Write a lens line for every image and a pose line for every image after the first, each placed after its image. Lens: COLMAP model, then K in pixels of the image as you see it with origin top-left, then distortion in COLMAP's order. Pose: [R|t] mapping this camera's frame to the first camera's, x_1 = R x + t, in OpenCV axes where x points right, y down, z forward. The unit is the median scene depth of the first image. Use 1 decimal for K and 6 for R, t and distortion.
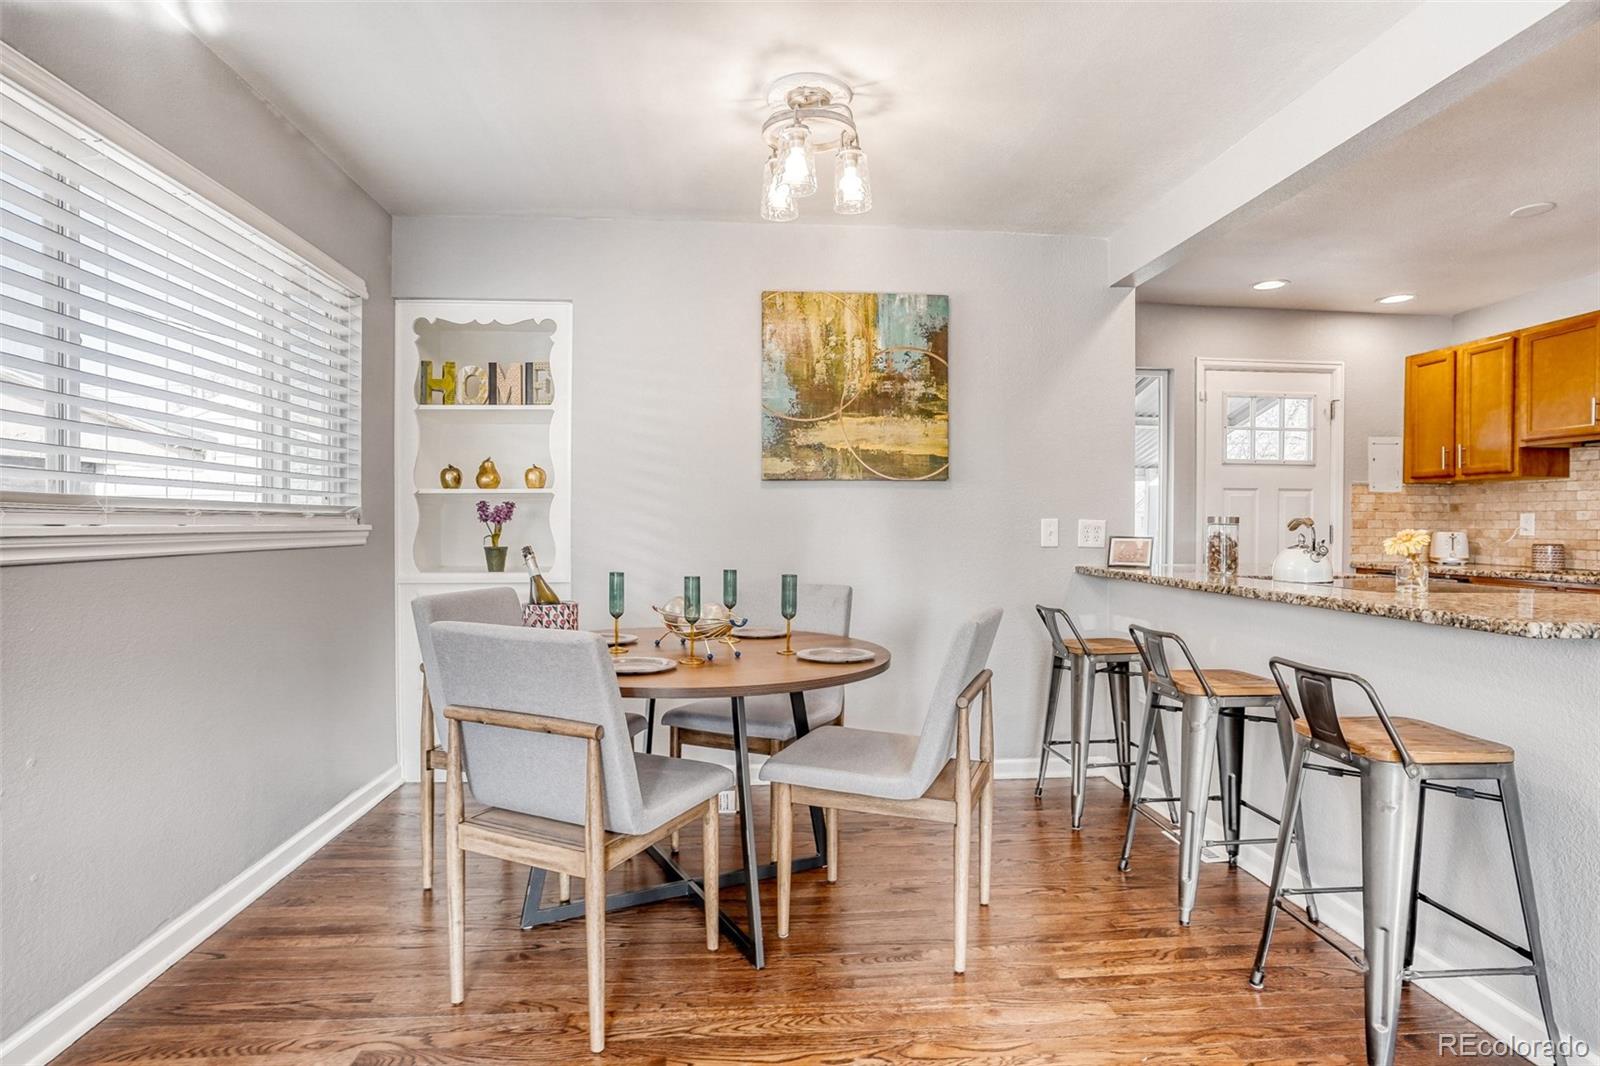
lens RADIAL K [[830.6, 0, 790.4], [0, 830.6, 532.6], [0, 0, 1]] dist [-0.062993, 0.038578]
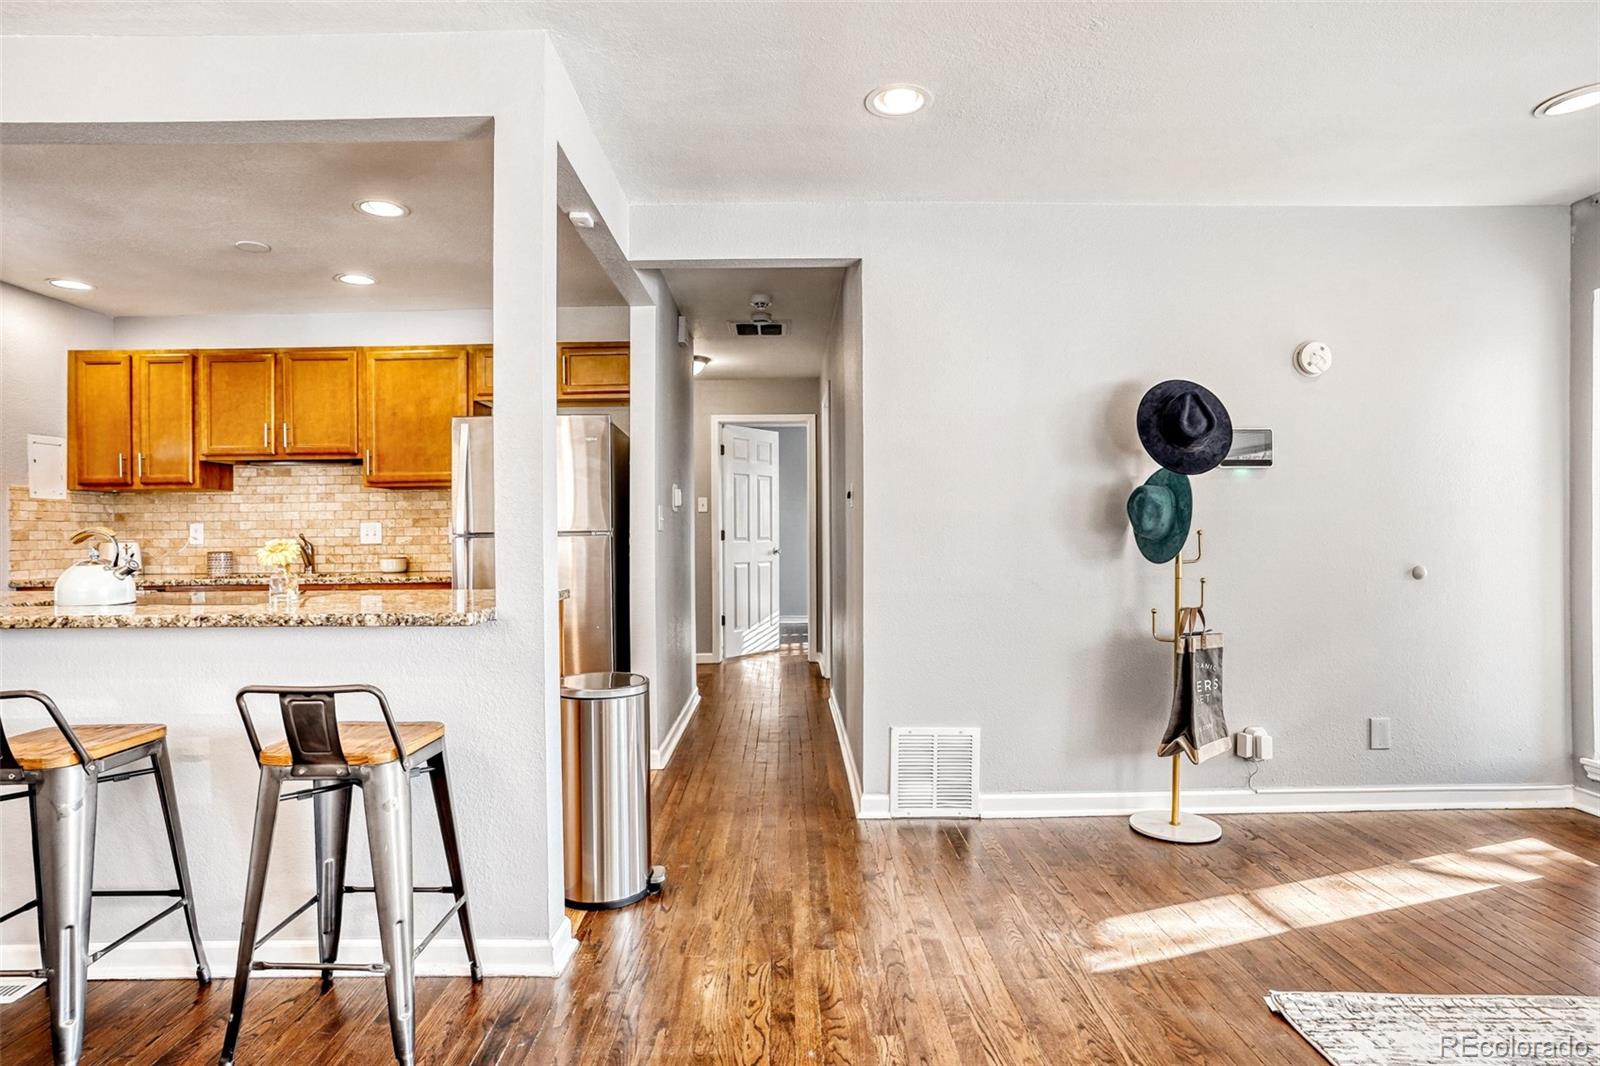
lens RADIAL K [[837.0, 0, 788.1], [0, 837.0, 529.9], [0, 0, 1]] dist [-0.061990, 0.038024]
pose [[0.071914, -0.004794, 0.997399, -0.126255], [0.020694, 0.999780, 0.003313, -0.003396], [-0.997196, 0.020402, 0.071997, 0.186073]]
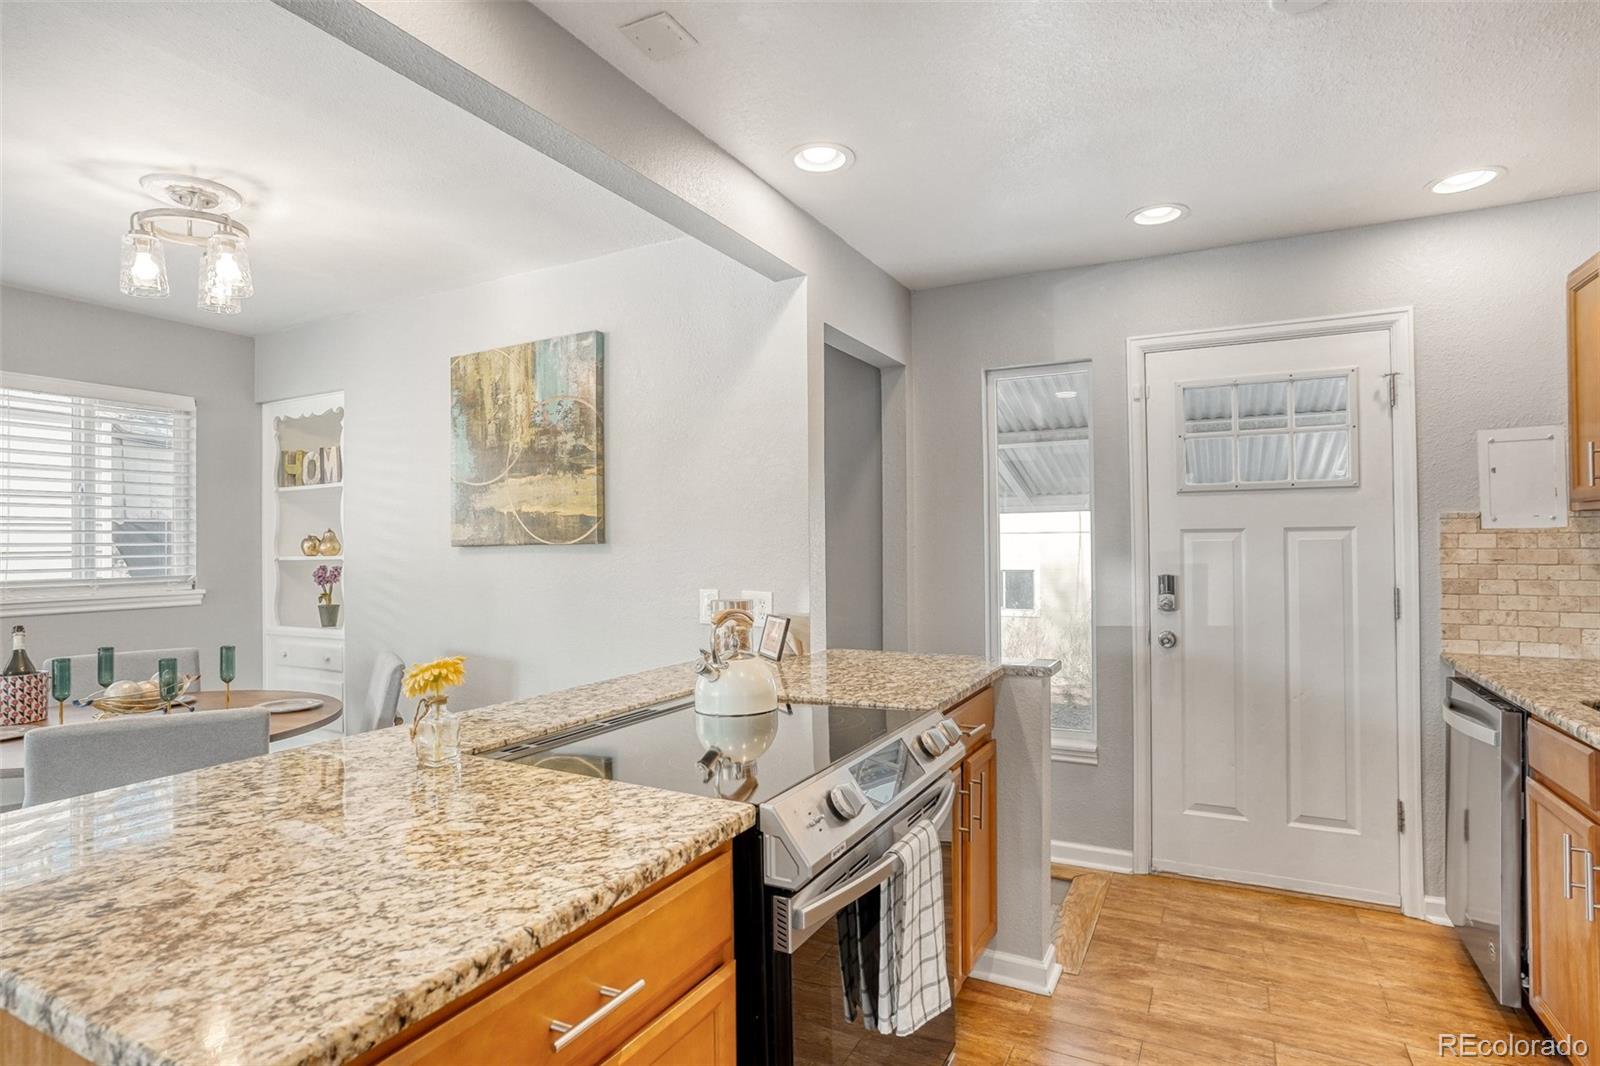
lens RADIAL K [[830.6, 0, 790.4], [0, 830.6, 532.6], [0, 0, 1]] dist [-0.062993, 0.038578]
pose [[0.846796, -0.021317, -0.531490, 0.824823], [0.008525, 0.999612, -0.026509, -0.050184], [0.531849, 0.017916, 0.846649, 0.377024]]
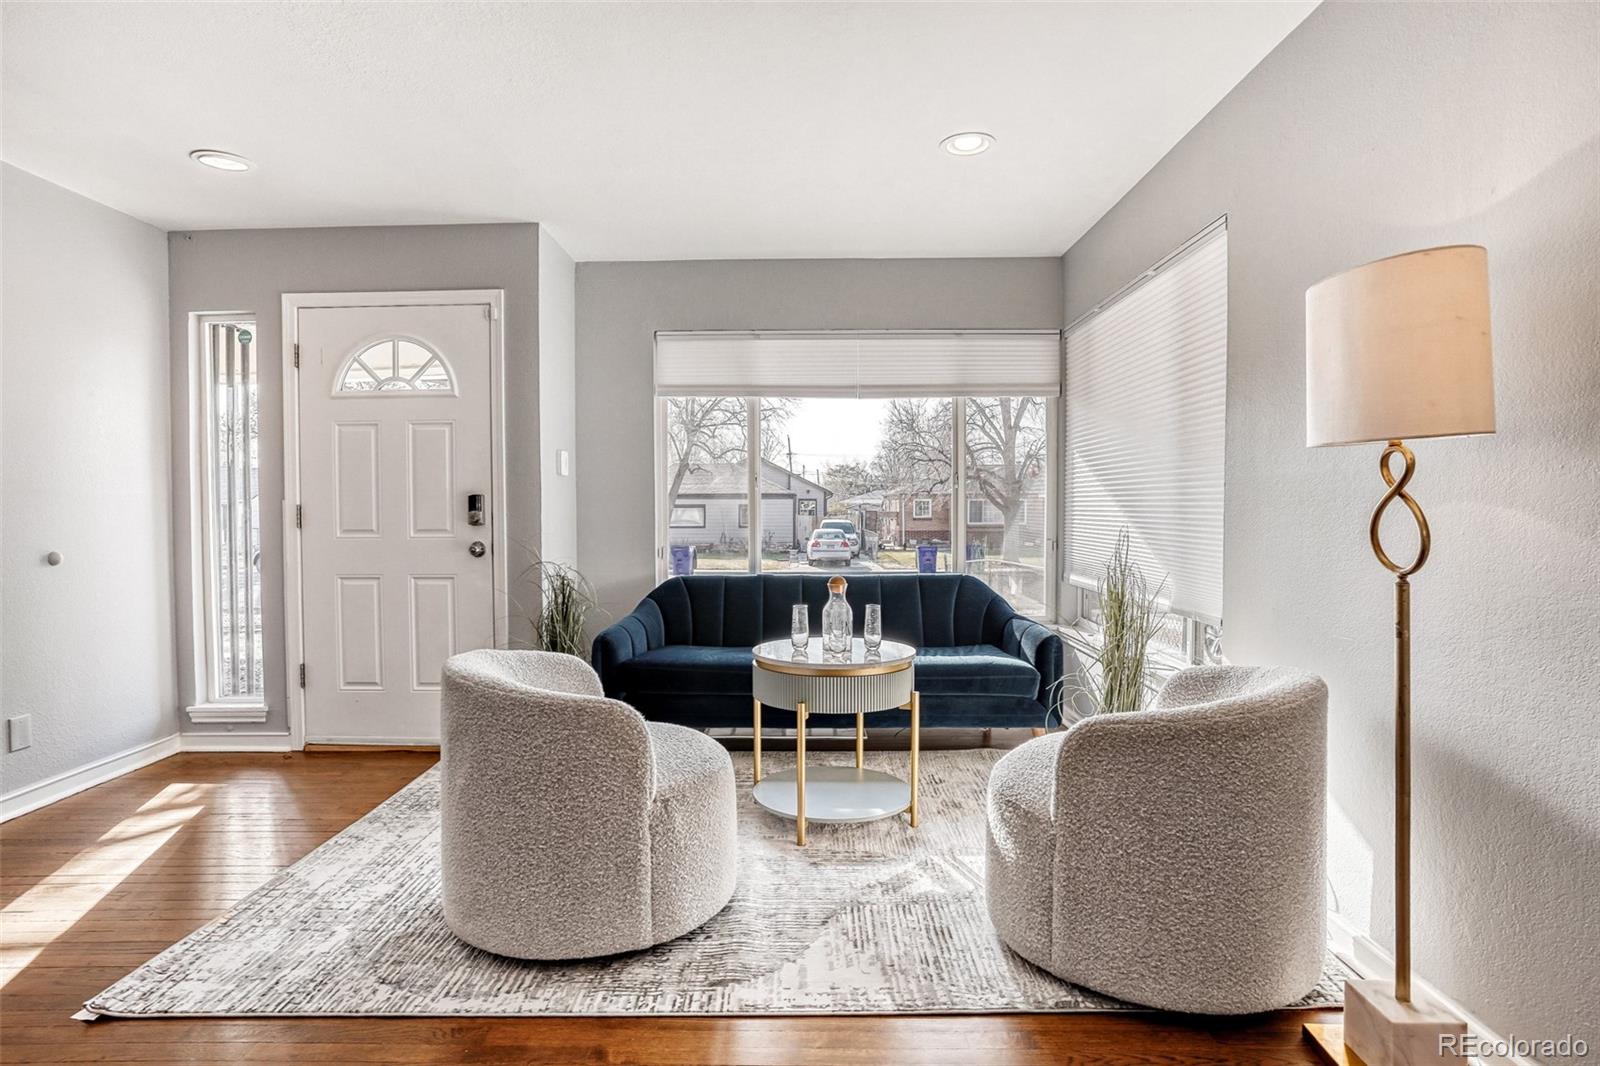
lens RADIAL K [[837.0, 0, 788.1], [0, 837.0, 529.9], [0, 0, 1]] dist [-0.061990, 0.038024]
pose [[-0.995341, 0.000022, 0.096415, -0.051242], [0.003892, 0.999194, 0.039953, -0.002477], [-0.096337, 0.040143, -0.994539, 0.360062]]
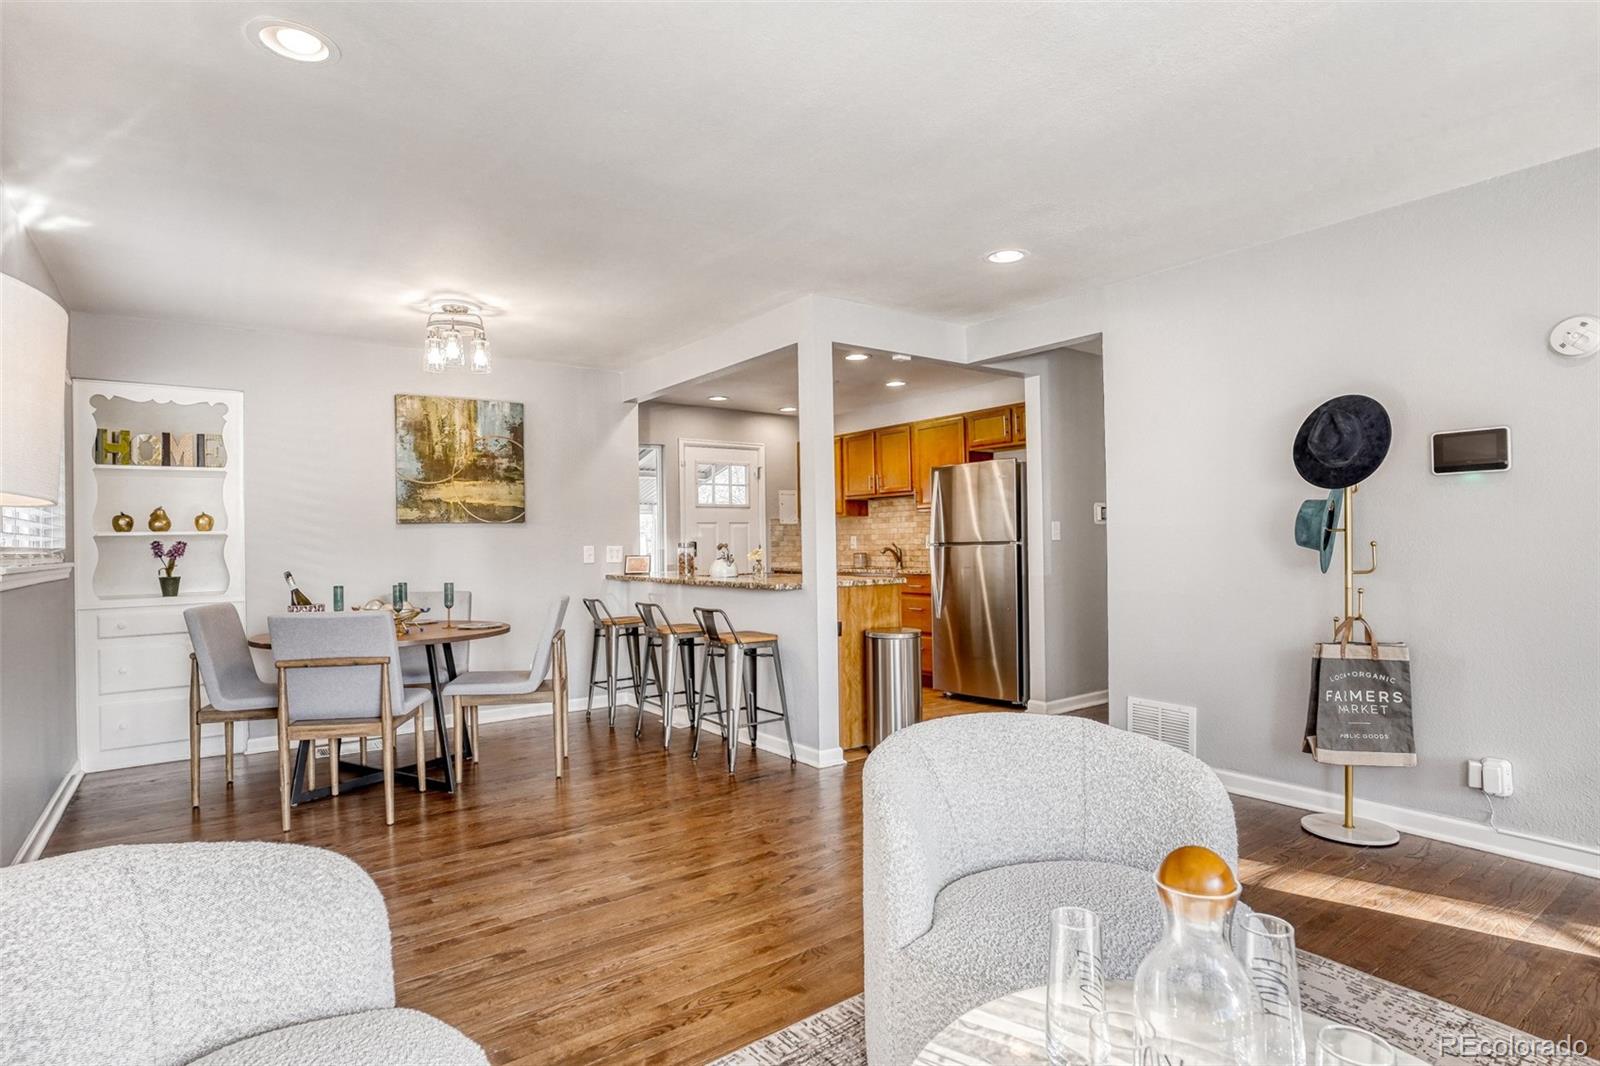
lens RADIAL K [[837.0, 0, 788.1], [0, 837.0, 529.9], [0, 0, 1]] dist [-0.061990, 0.038024]
pose [[0.850037, -0.011928, 0.526589, -0.213352], [0.027383, 0.999392, -0.021564, -0.002043], [-0.526011, 0.032750, 0.849847, -0.588800]]
